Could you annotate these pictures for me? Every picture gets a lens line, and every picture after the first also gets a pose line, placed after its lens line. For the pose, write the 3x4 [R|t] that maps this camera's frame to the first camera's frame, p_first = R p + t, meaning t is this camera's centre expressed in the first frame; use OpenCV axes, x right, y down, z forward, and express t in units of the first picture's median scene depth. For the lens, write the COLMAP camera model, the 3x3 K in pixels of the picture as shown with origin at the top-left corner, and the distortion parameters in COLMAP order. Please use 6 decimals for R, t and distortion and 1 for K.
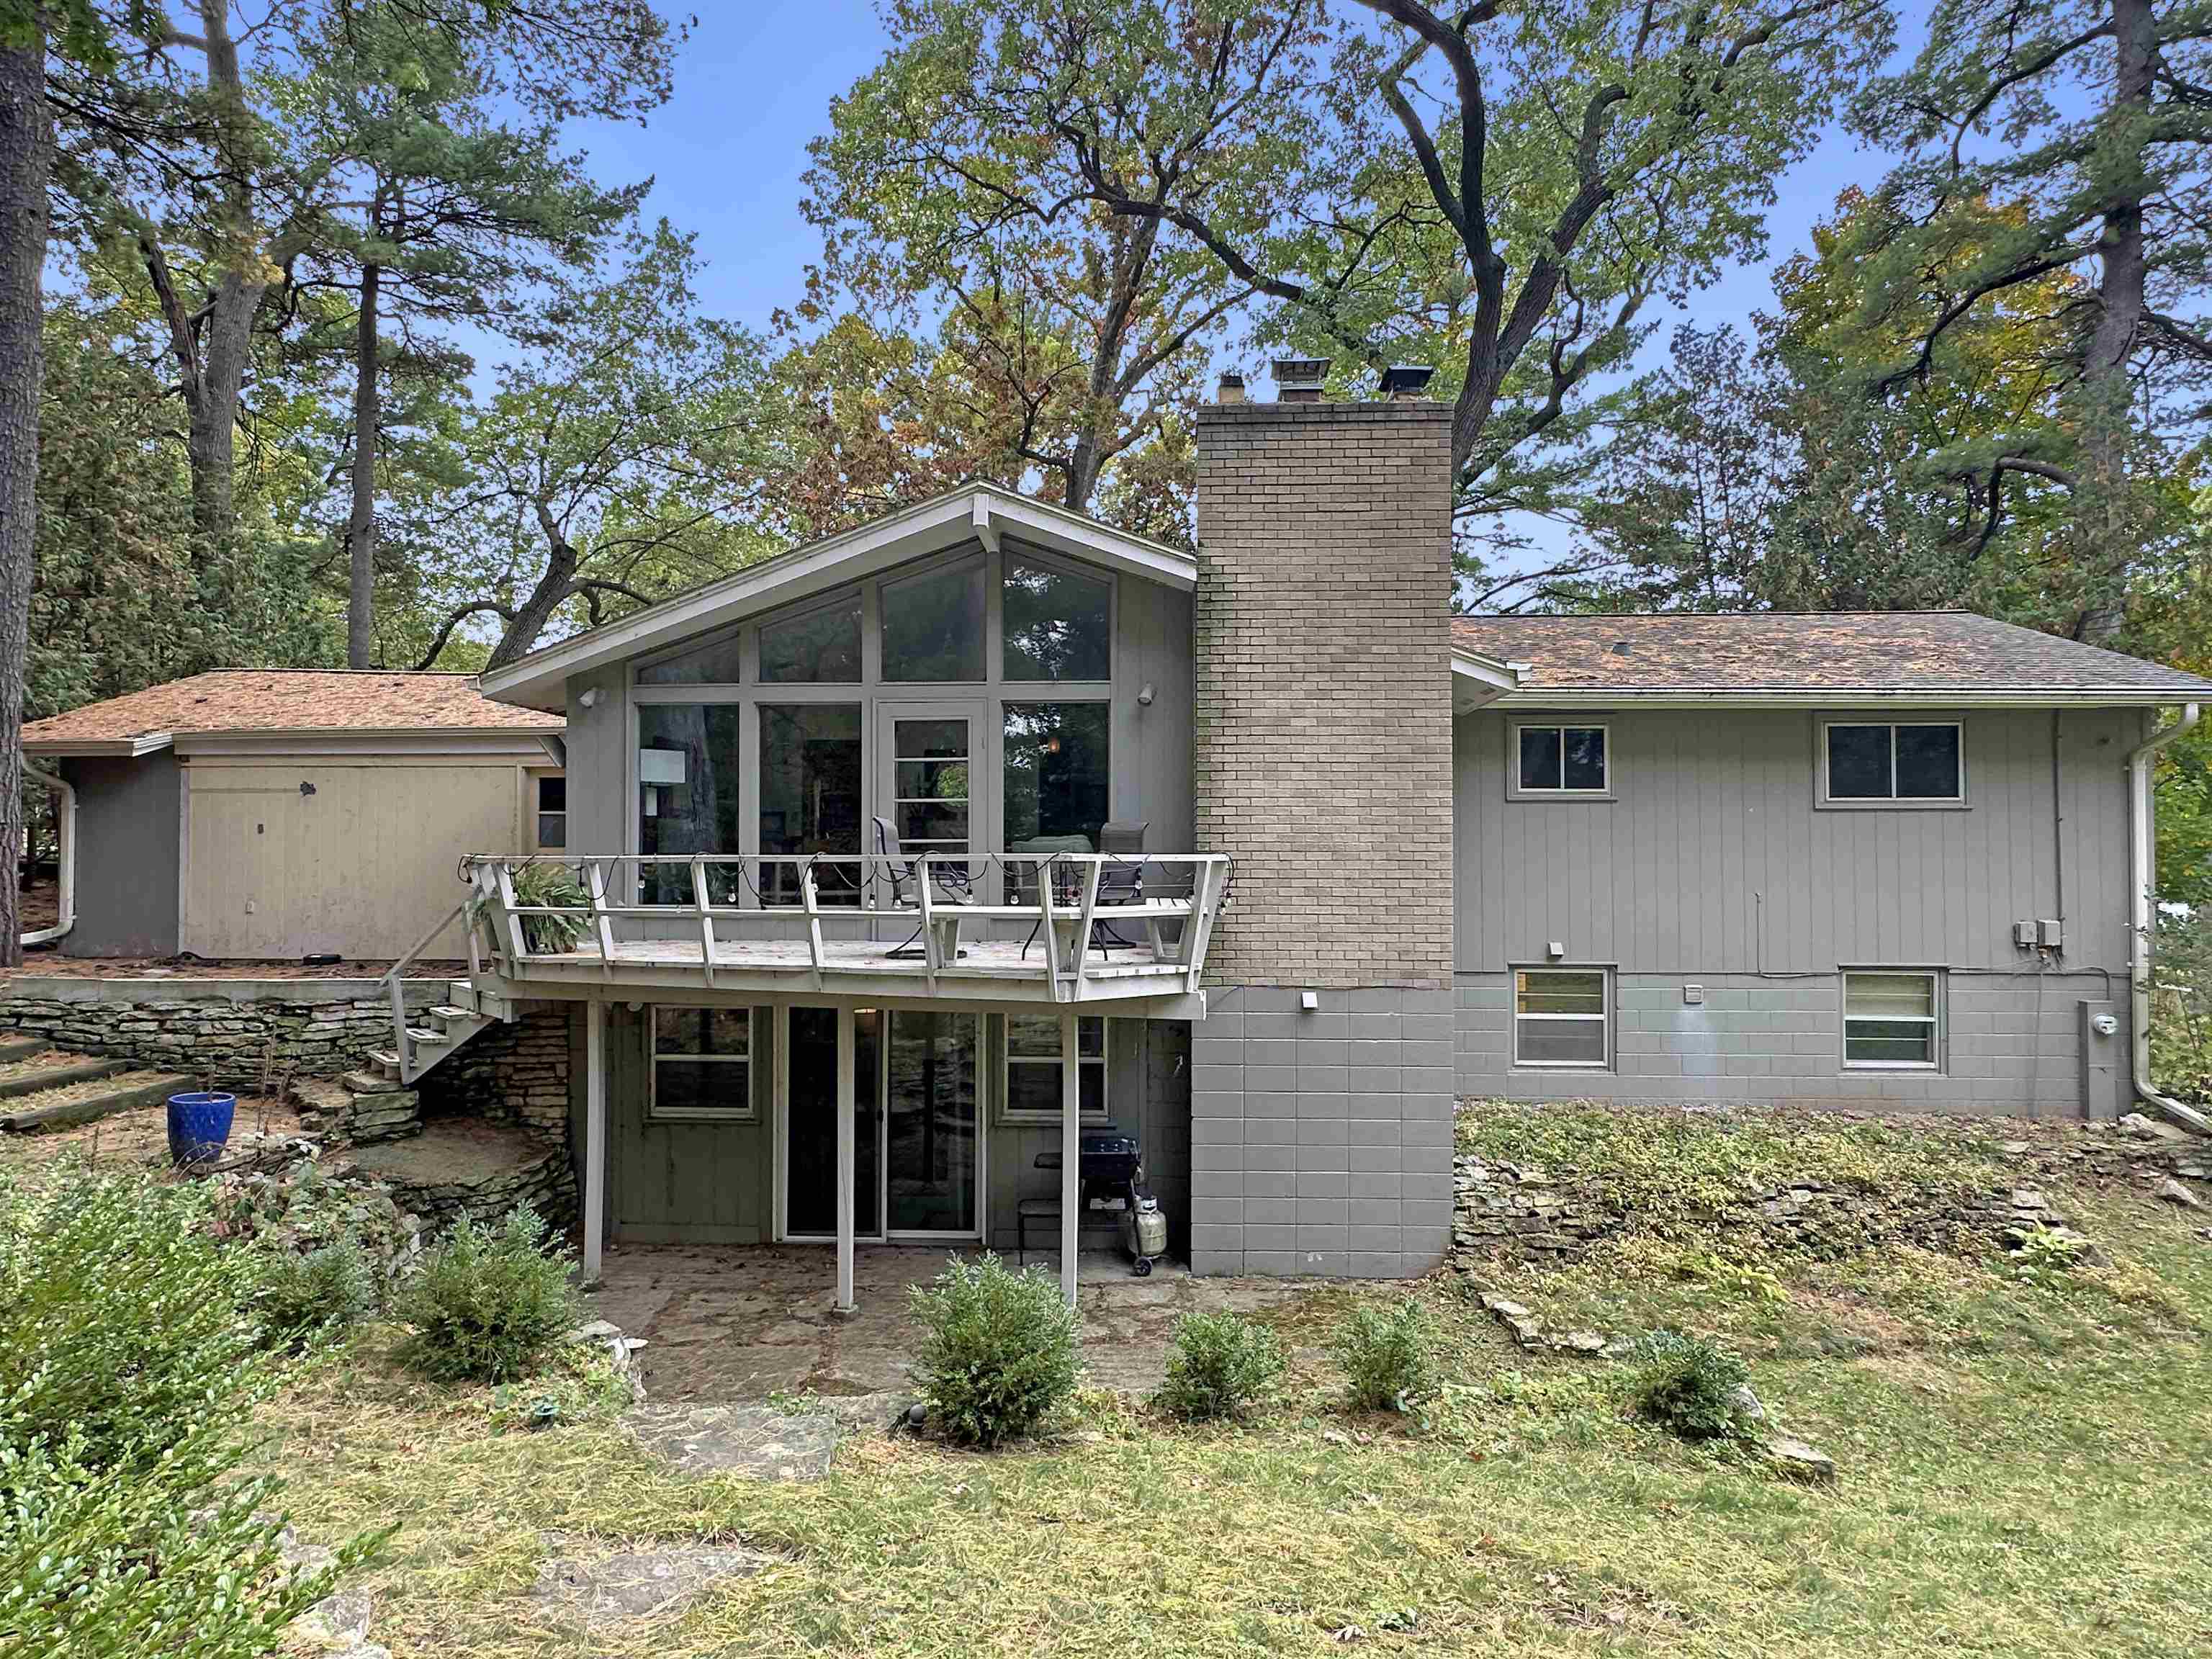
lens RADIAL K [[1241.9, 0, 1106.0], [0, 1241.9, 829.5], [0, 0, 1]] dist [-0.001520, -0.000312]
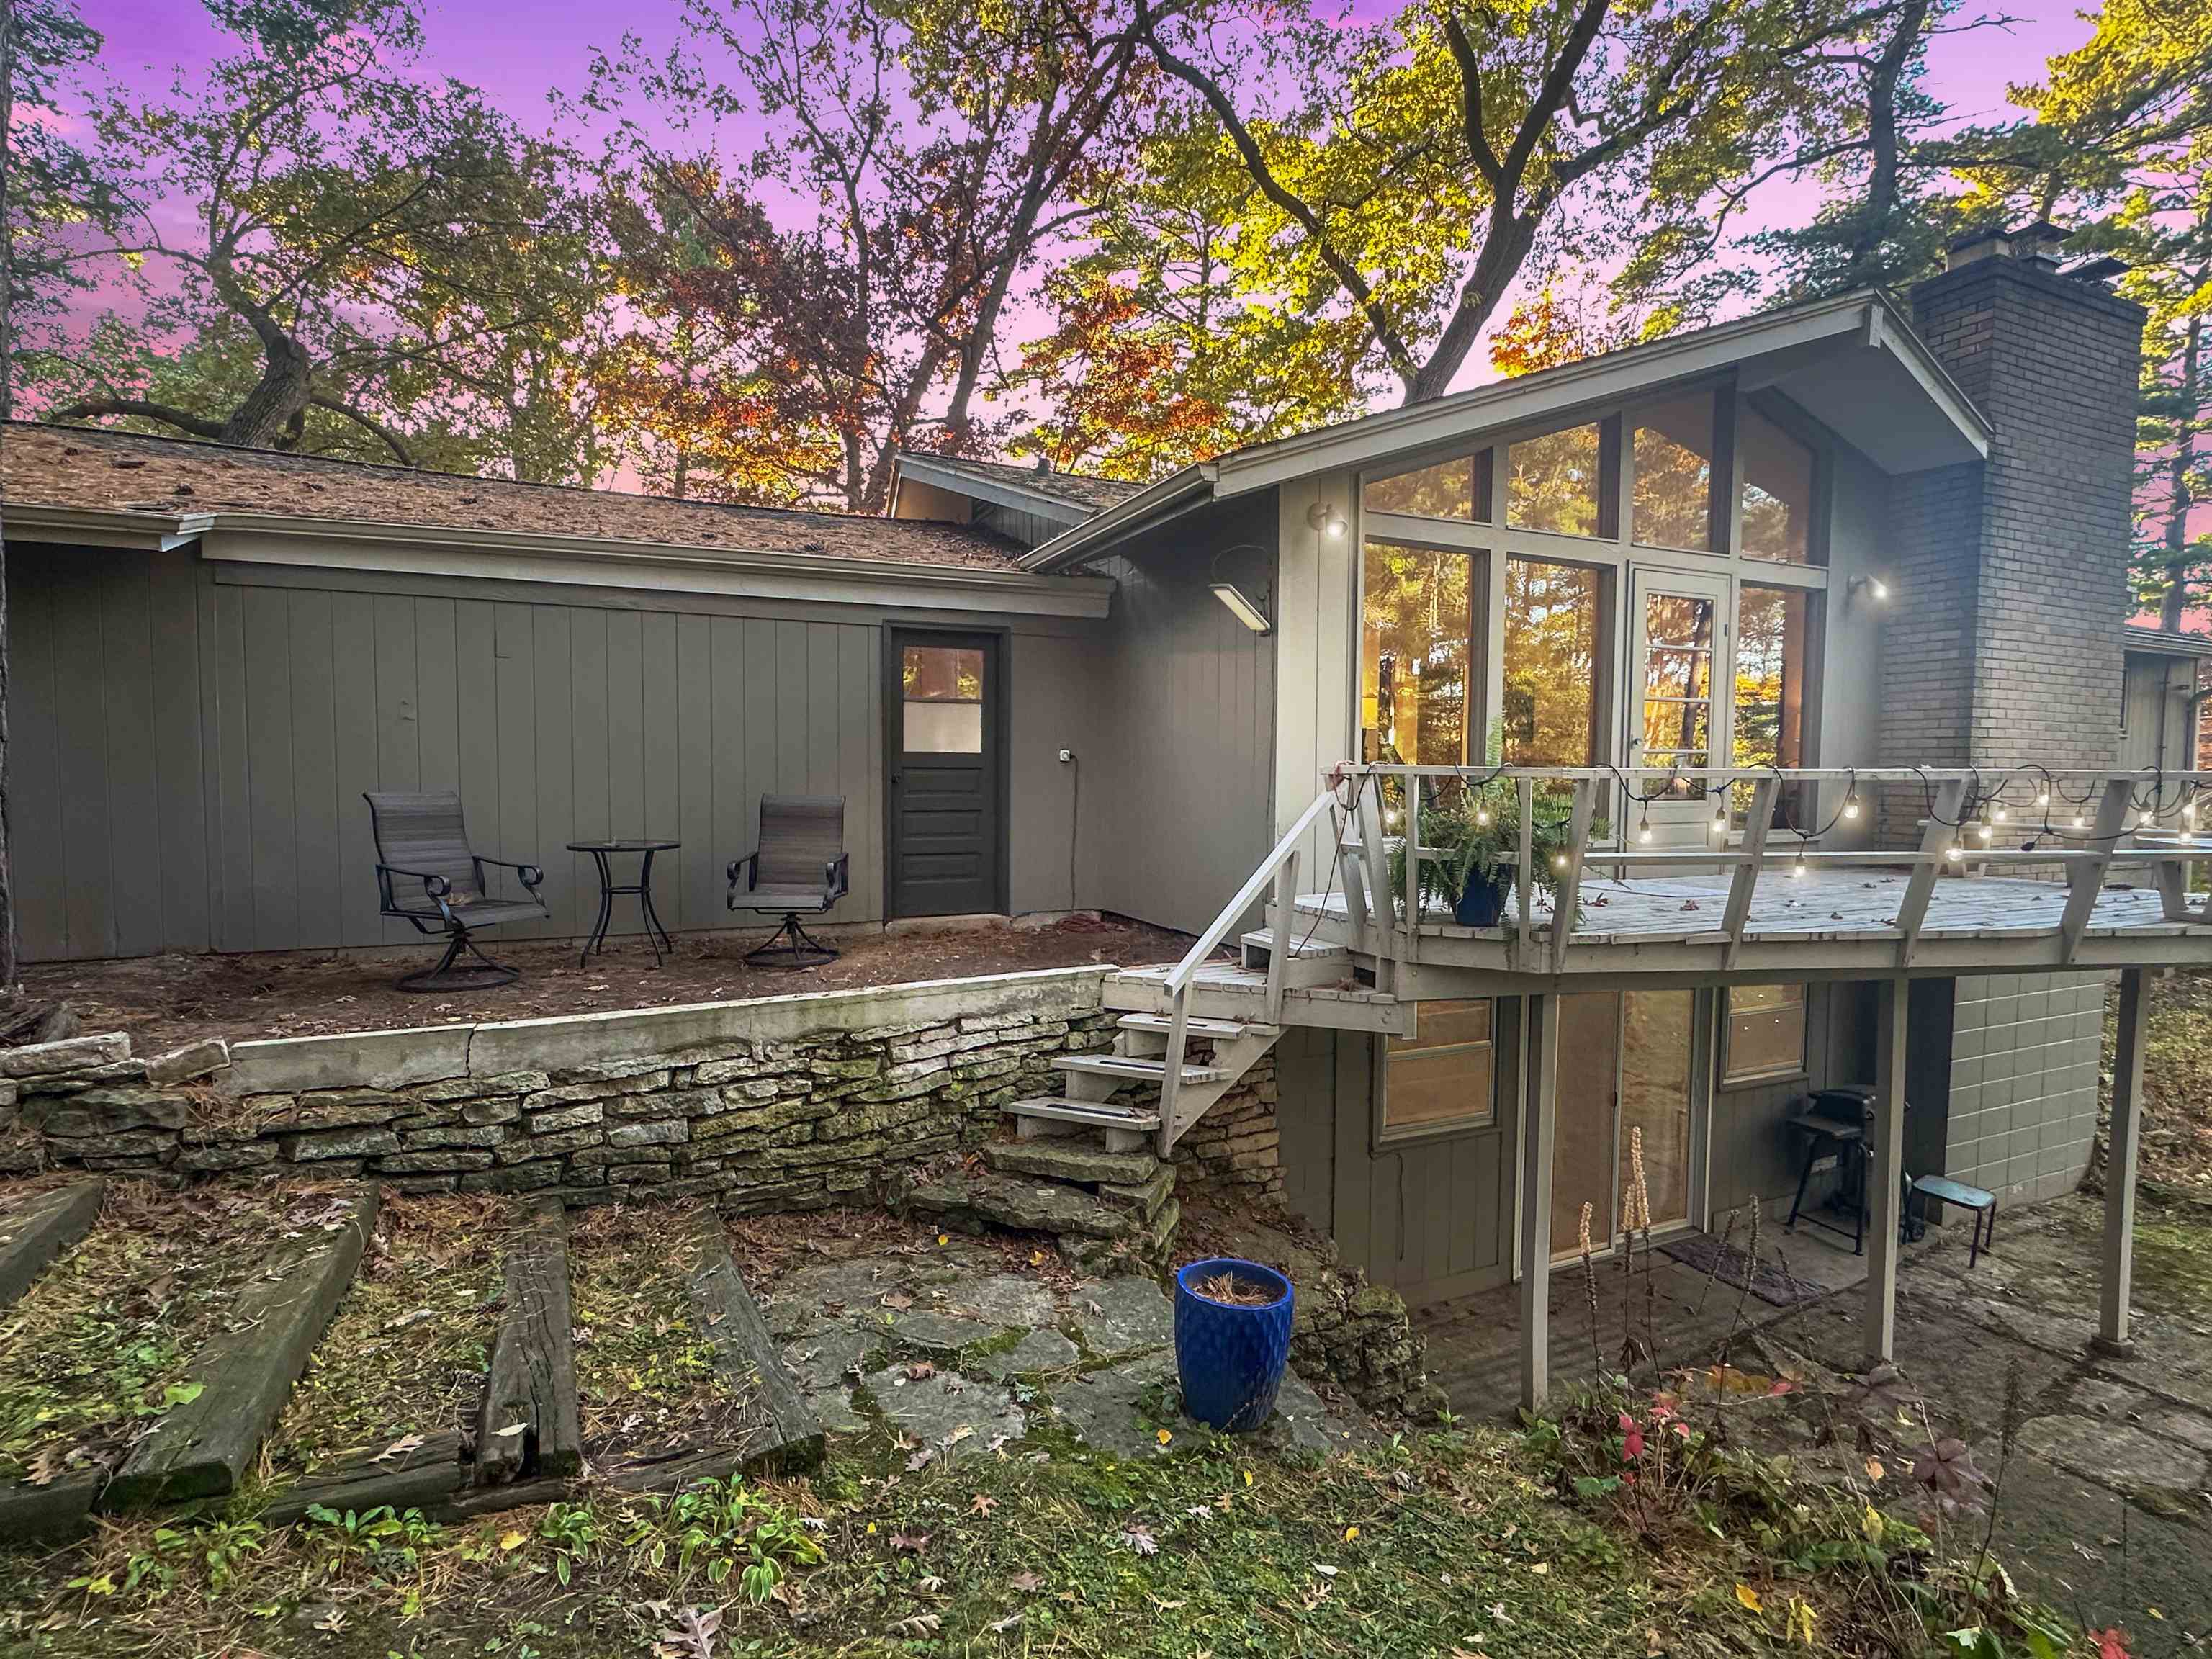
lens RADIAL K [[1067.6, 0, 1095.5], [0, 1067.6, 825.4], [0, 0, 1]] dist [0.000656, 0.001401]
pose [[0.895443, -0.016581, 0.444866, -0.779646], [-0.015531, 0.997534, 0.068443, 0.015200], [-0.444904, -0.068196, 0.892978, 0.551116]]
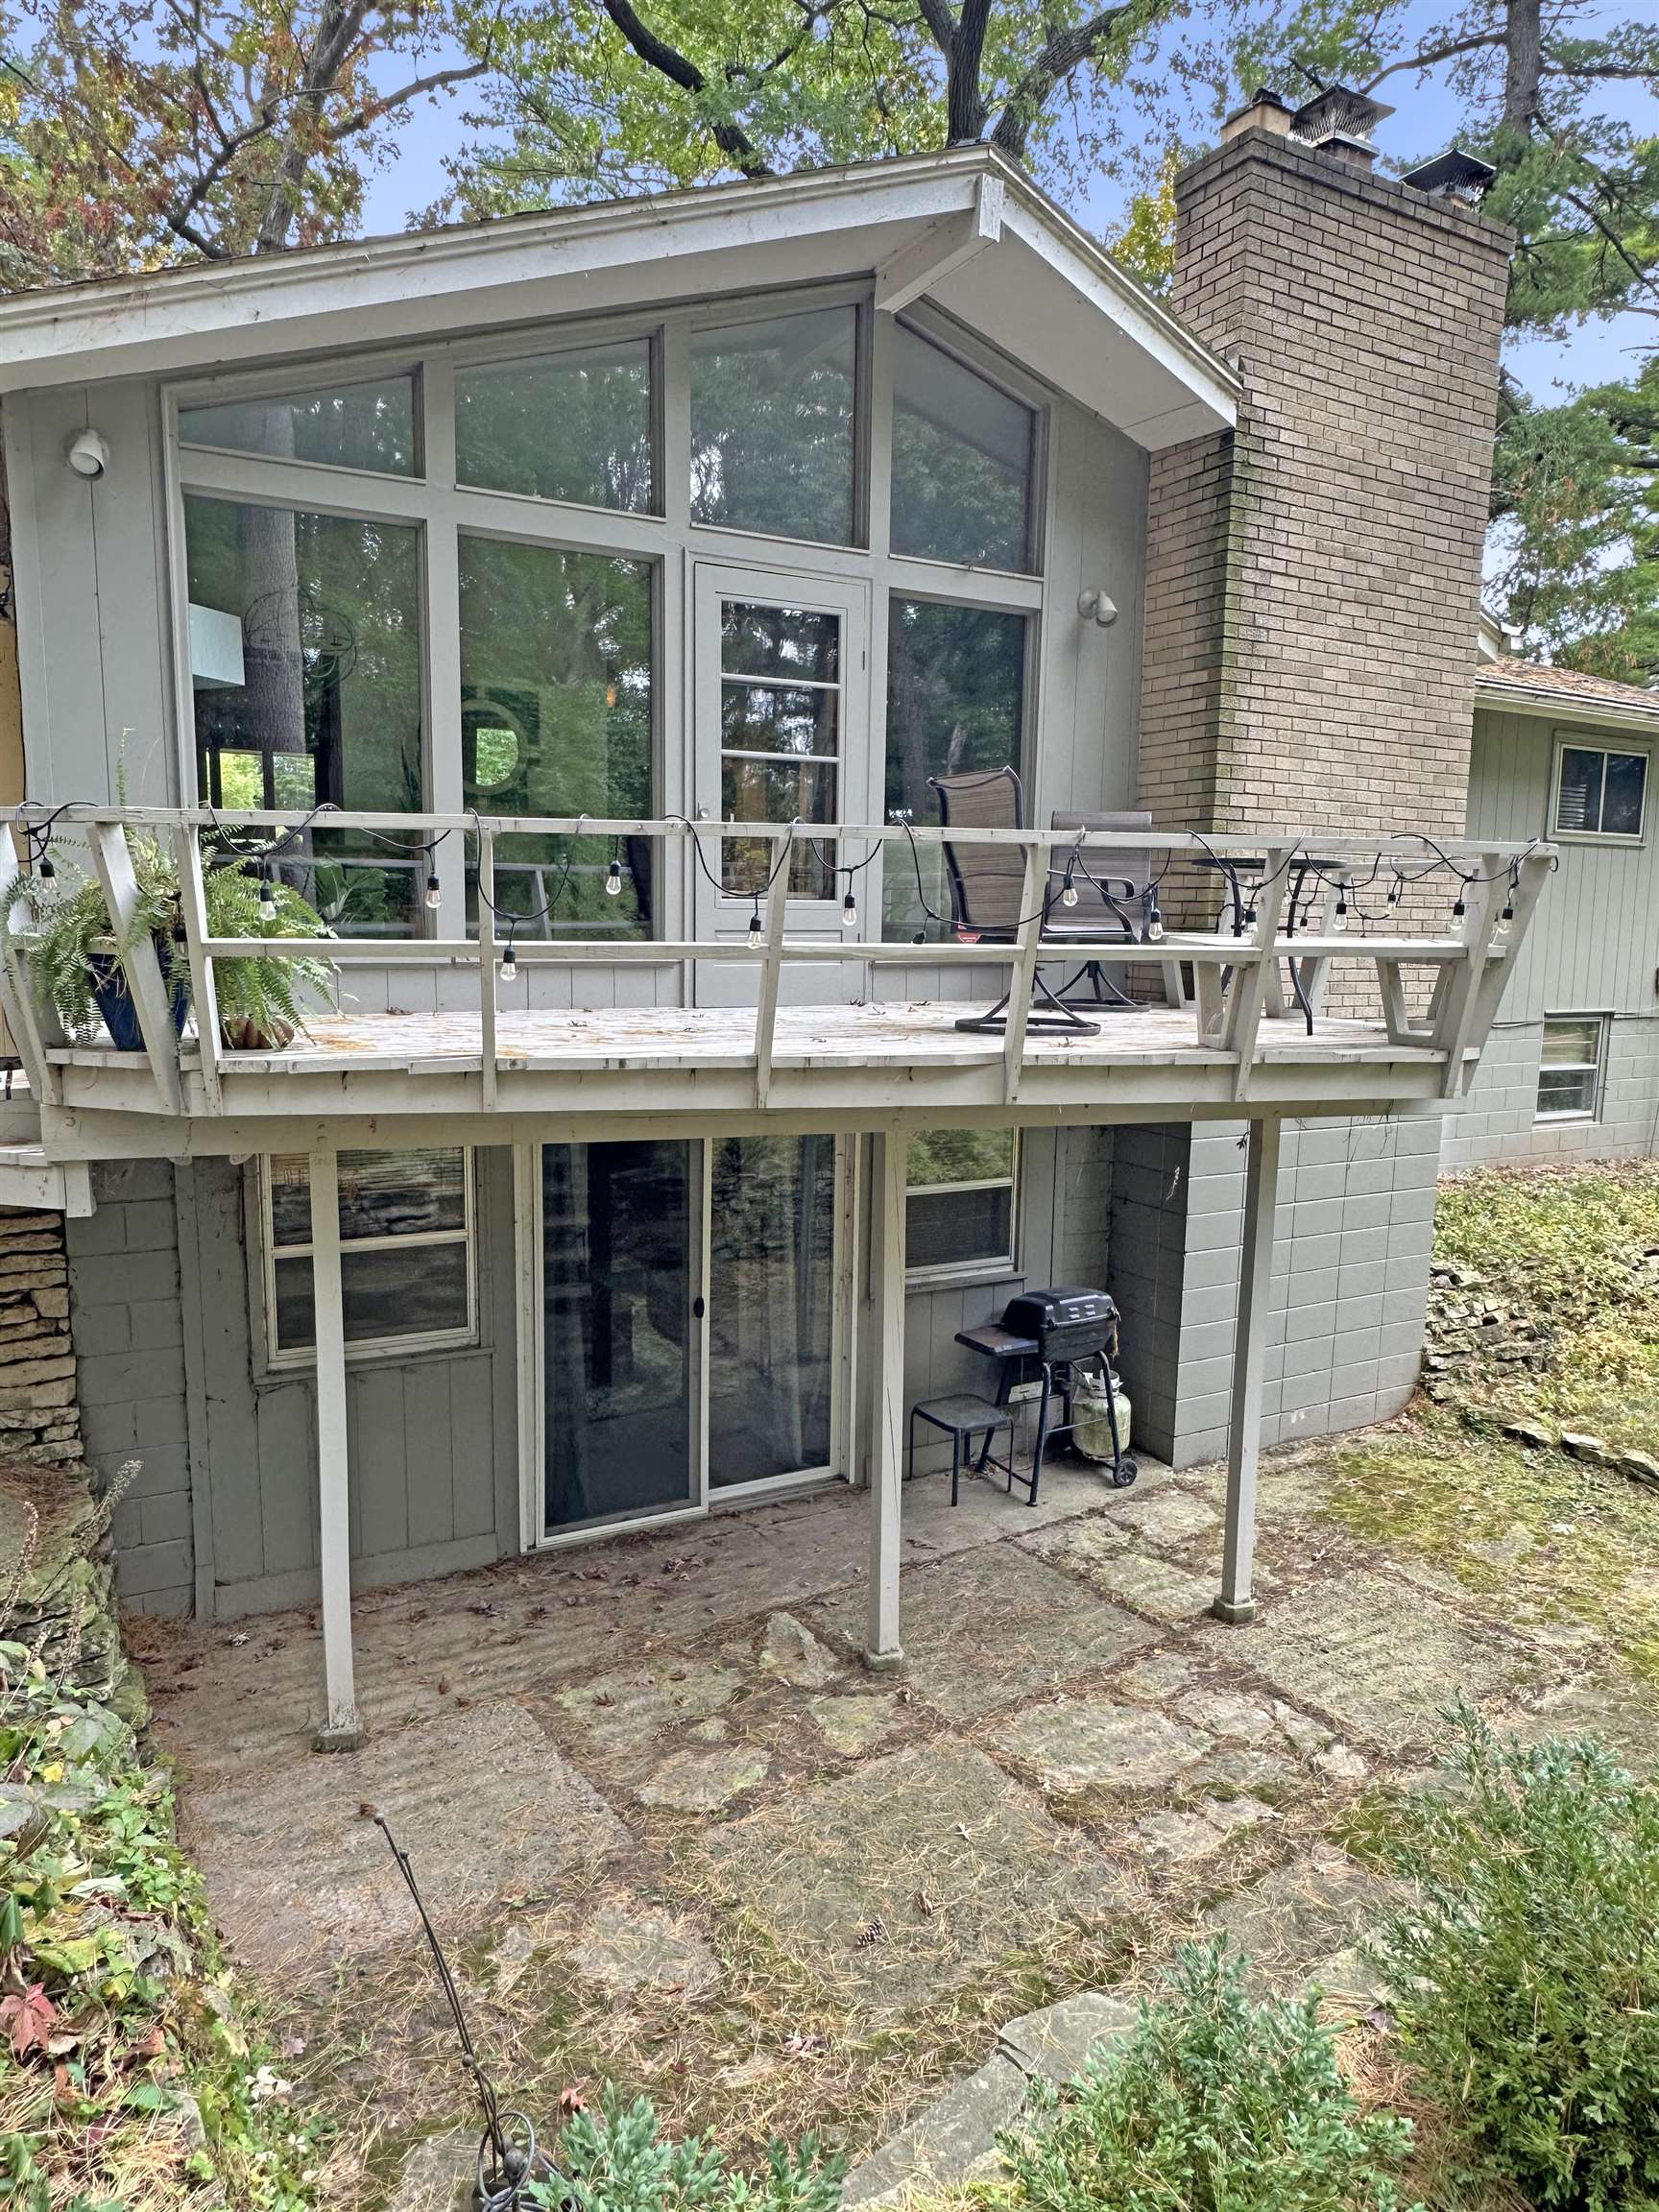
lens RADIAL K [[1414.2, 0, 829.5], [0, 1414.2, 1106.0], [0, 0, 1]] dist [-0.003294, 0.007218]
pose [[0.850613, -0.057316, 0.522659, -0.467860], [-0.027267, 0.987895, 0.152711, 0.034837], [-0.525085, -0.144149, 0.838753, 0.426553]]
